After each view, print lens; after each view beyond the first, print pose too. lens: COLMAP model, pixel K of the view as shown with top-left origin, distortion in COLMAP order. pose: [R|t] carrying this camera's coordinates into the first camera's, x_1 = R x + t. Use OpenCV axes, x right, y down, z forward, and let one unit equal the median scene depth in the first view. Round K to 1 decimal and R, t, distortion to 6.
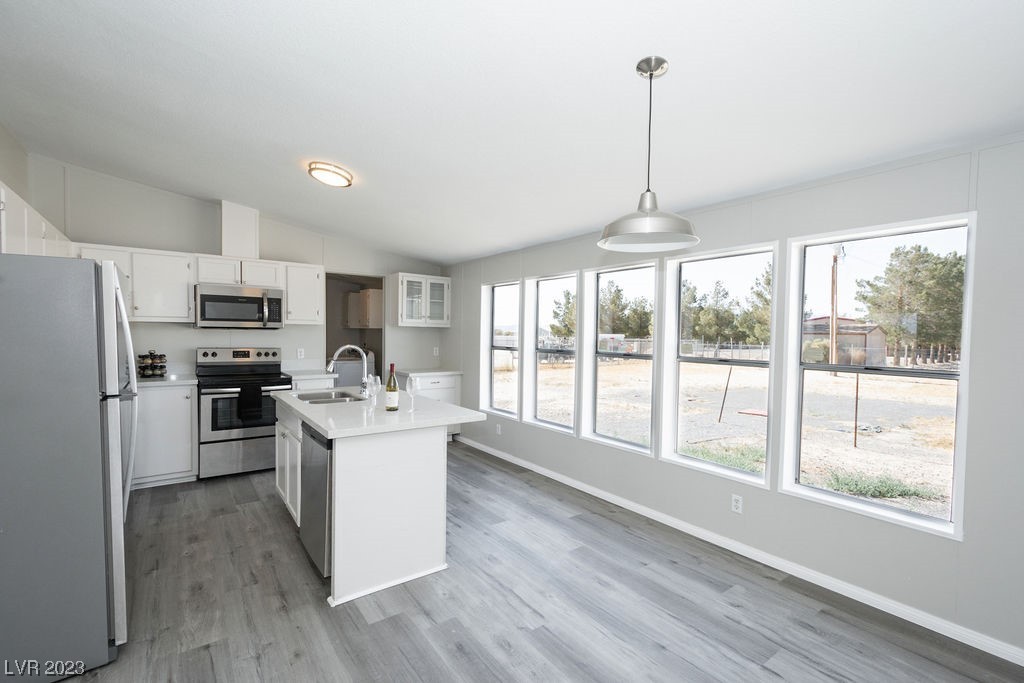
lens RADIAL K [[444.2, 0, 517.9], [0, 444.2, 343.2], [0, 0, 1]] dist [0.004920, 0.000140]
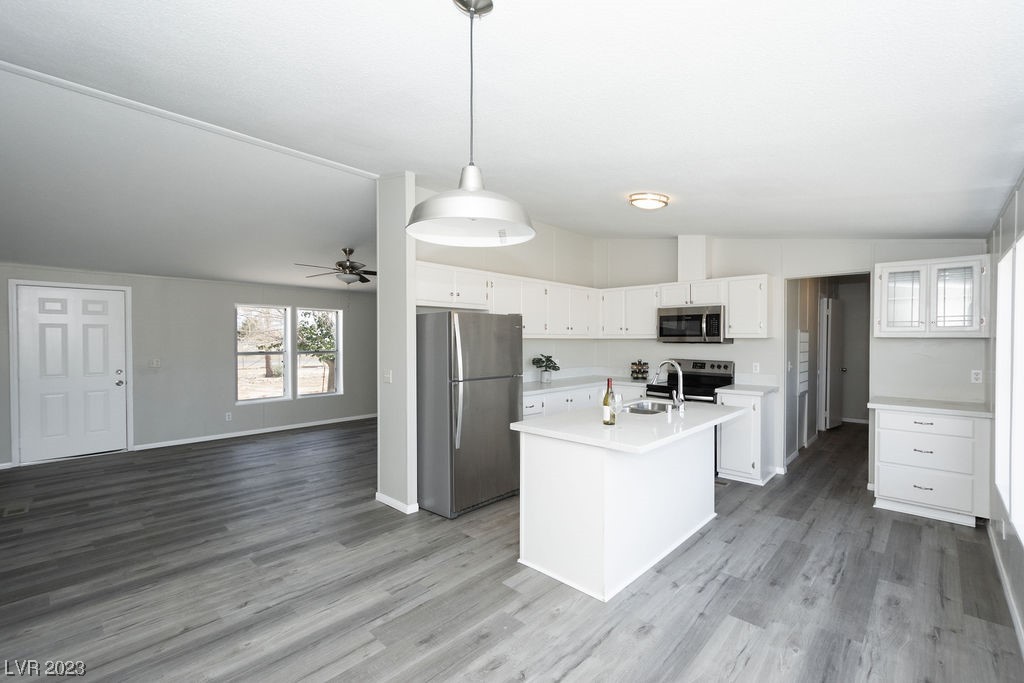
lens RADIAL K [[444.2, 0, 532.8], [0, 444.2, 343.0], [0, 0, 1]] dist [0.004920, 0.000140]
pose [[0.202687, -0.005136, -0.979230, 0.399999], [-0.020573, 0.999743, -0.009502, -0.013104], [0.979027, 0.022072, 0.202530, 0.360513]]
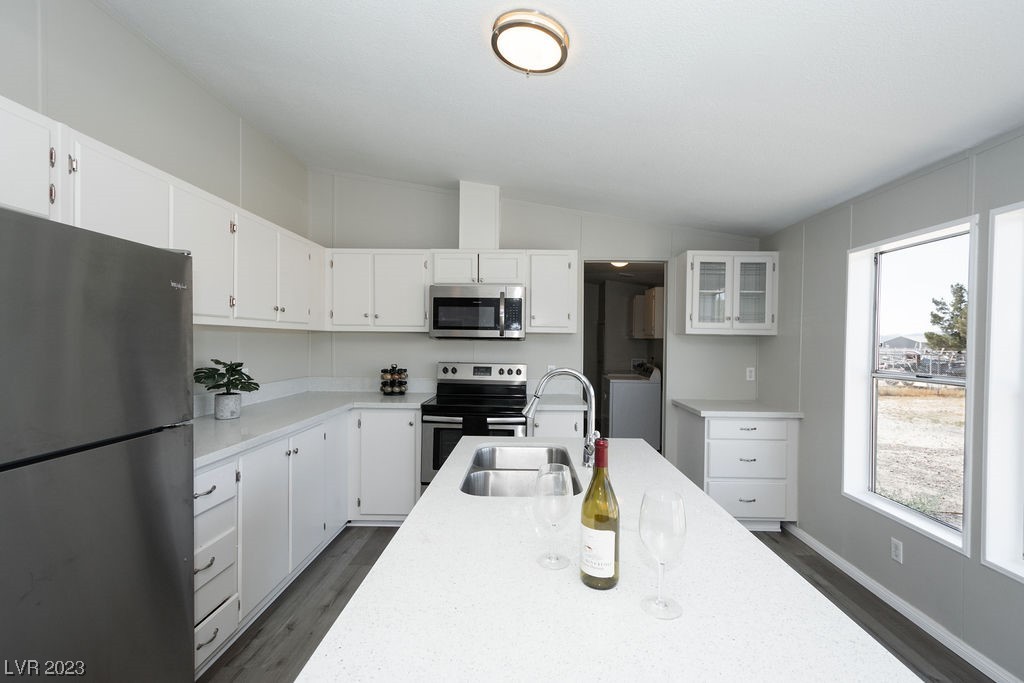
lens RADIAL K [[444.2, 0, 520.3], [0, 444.2, 342.9], [0, 0, 1]] dist [0.004920, 0.000140]
pose [[0.789177, -0.000508, -0.614165, -0.074308], [-0.015079, 0.999682, -0.020203, -0.010605], [0.613980, 0.025204, 0.788919, 0.409832]]
